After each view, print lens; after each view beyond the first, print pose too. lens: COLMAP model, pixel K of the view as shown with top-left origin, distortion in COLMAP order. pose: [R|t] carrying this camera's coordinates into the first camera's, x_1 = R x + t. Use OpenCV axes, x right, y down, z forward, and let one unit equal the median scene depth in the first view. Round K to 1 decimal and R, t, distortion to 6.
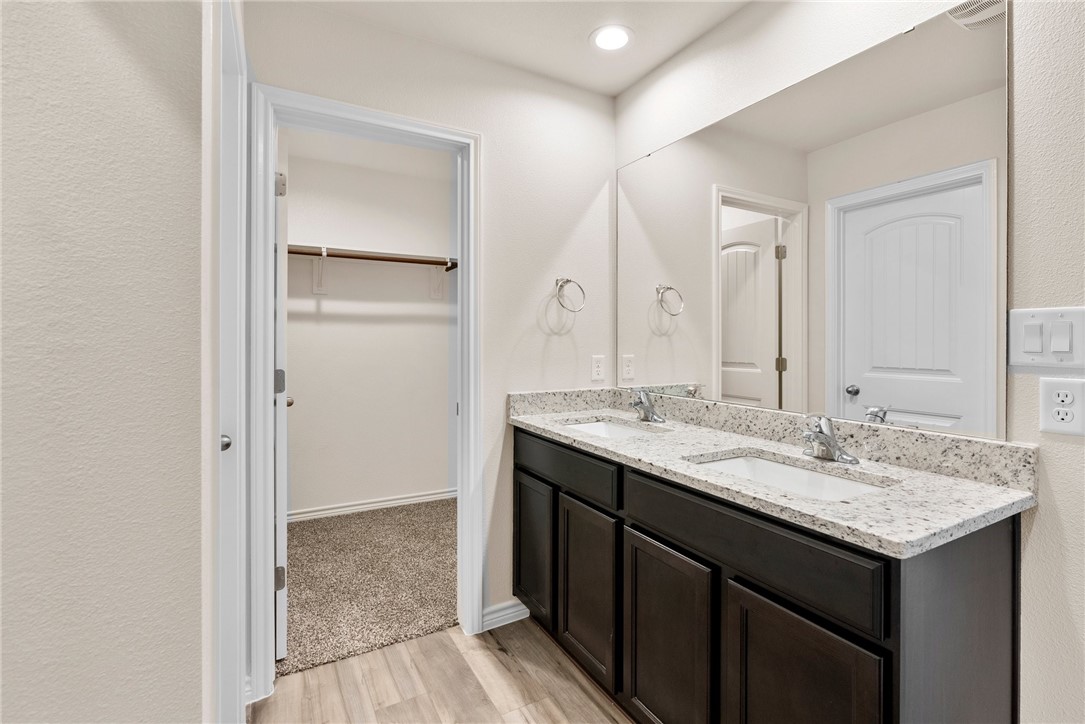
lens RADIAL K [[517.7, 0, 542.5], [0, 517.7, 362.0], [0, 0, 1]] dist [-0.010386, 0.002132]
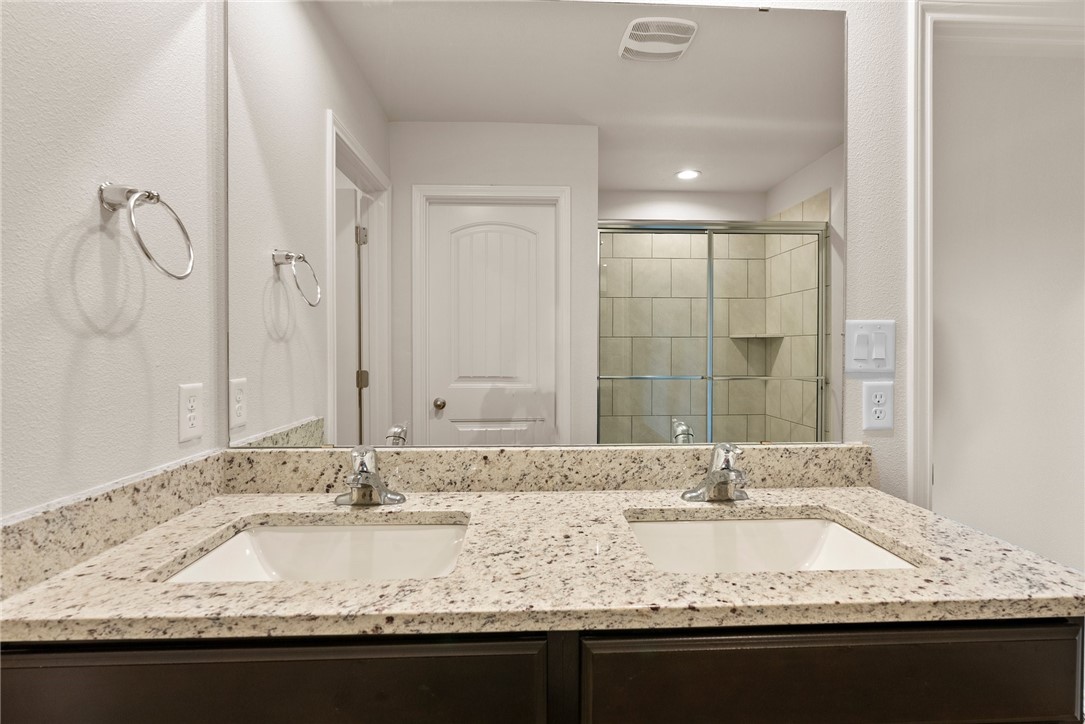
lens RADIAL K [[517.7, 0, 542.5], [0, 517.7, 362.0], [0, 0, 1]] dist [-0.010386, 0.002132]
pose [[0.433344, -0.025366, 0.900872, -0.217797], [0.038516, 0.999212, 0.009608, -0.032356], [-0.900405, 0.030534, 0.433979, 0.722181]]
